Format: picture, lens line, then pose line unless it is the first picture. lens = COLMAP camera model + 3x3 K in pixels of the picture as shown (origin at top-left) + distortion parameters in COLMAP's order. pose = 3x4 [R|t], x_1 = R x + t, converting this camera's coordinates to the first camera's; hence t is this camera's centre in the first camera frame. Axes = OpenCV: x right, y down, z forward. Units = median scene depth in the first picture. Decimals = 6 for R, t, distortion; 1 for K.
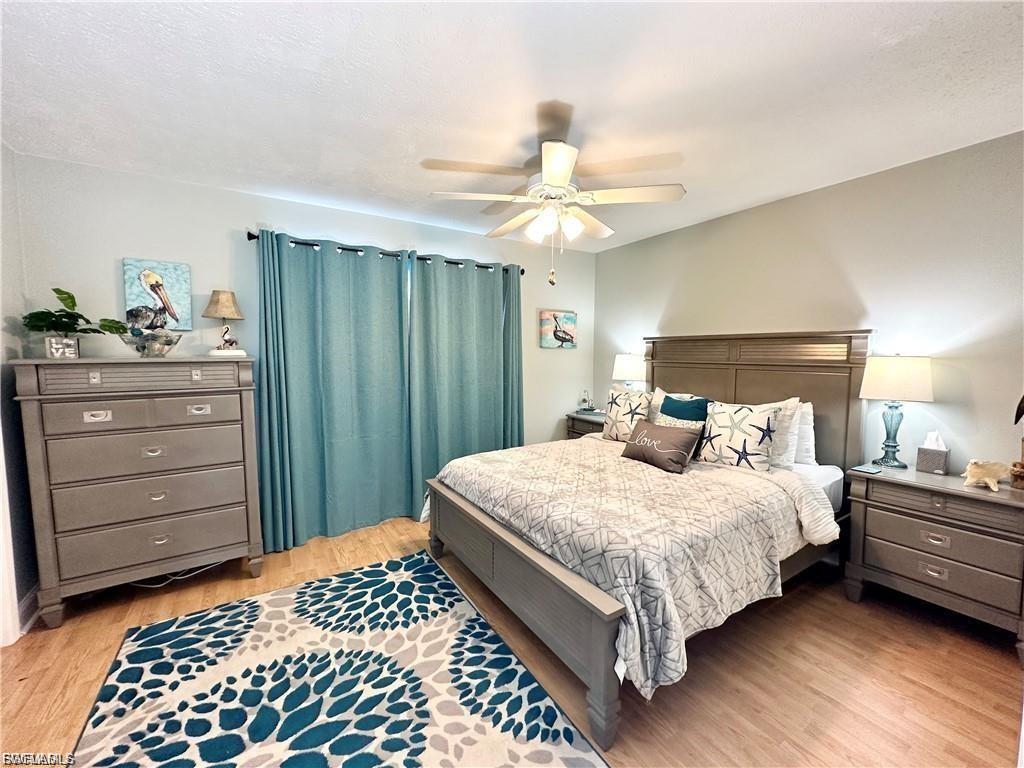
lens RADIAL K [[394.6, 0, 492.3], [0, 394.6, 384.5], [0, 0, 1]] dist [0.000232, 0.000043]
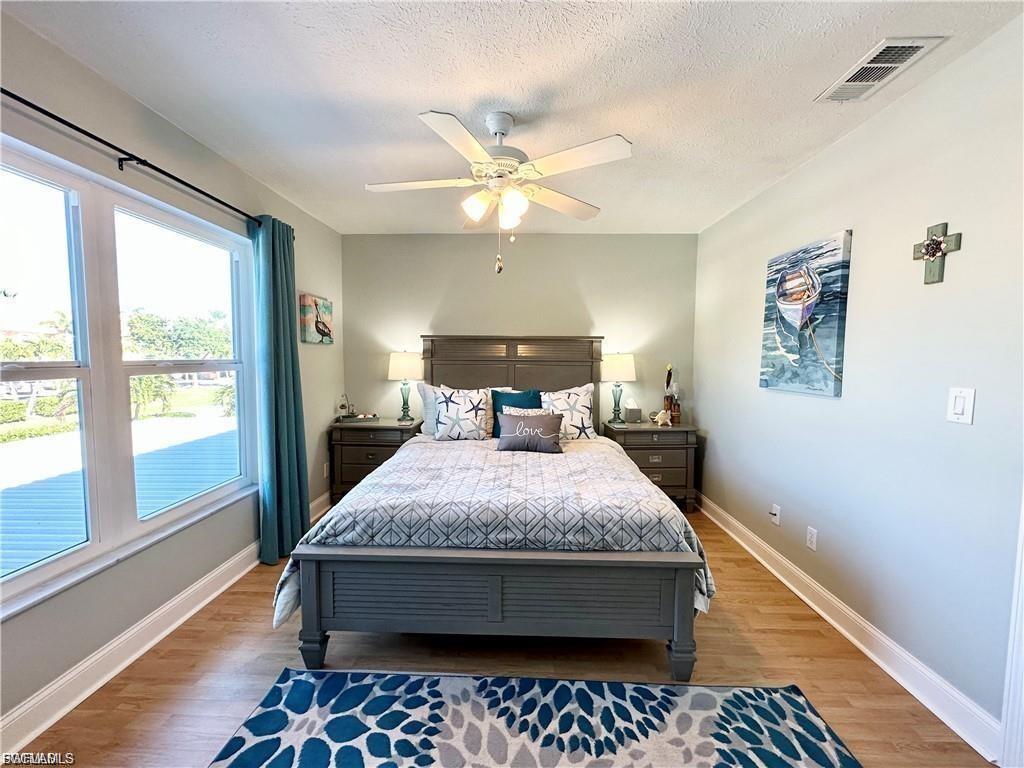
lens RADIAL K [[408.3, 0, 512.0], [0, 408.3, 384.0], [0, 0, 1]] dist [-0.001255, 0.000024]
pose [[0.557674, -0.054314, 0.828281, -0.559302], [0.058812, 0.997935, 0.025841, -0.017255], [-0.827974, 0.034302, 0.559717, 0.408185]]
